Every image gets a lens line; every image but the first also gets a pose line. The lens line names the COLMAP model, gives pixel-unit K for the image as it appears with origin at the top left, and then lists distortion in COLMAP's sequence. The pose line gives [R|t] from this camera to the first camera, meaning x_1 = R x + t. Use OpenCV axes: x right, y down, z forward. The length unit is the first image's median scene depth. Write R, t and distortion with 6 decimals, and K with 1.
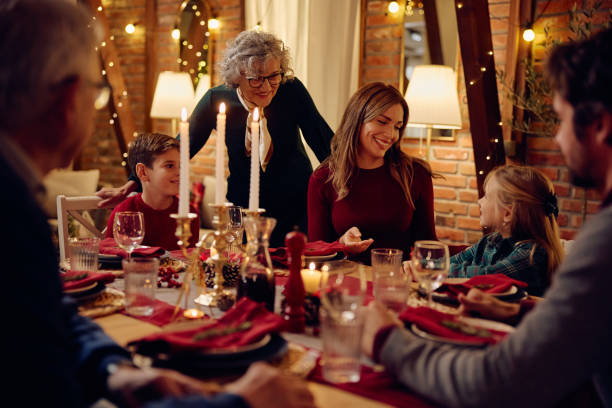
lens RADIAL K [[827.9, 0, 306.0], [0, 827.9, 204.0], [0, 0, 1]] dist [0.071496, 0.003881]
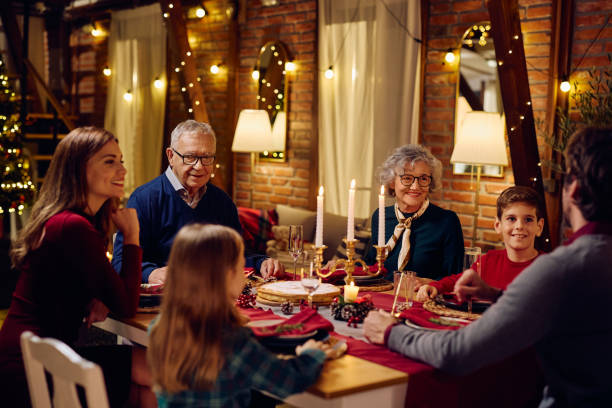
lens RADIAL K [[912.6, 0, 306.0], [0, 912.6, 204.0], [0, 0, 1]] dist [-0.114537, 0.104497]
pose [[0.995432, 0.009079, -0.095038, 0.025870], [-0.011384, 0.999653, -0.023743, -0.007024], [0.094789, 0.024717, 0.995190, -0.189369]]
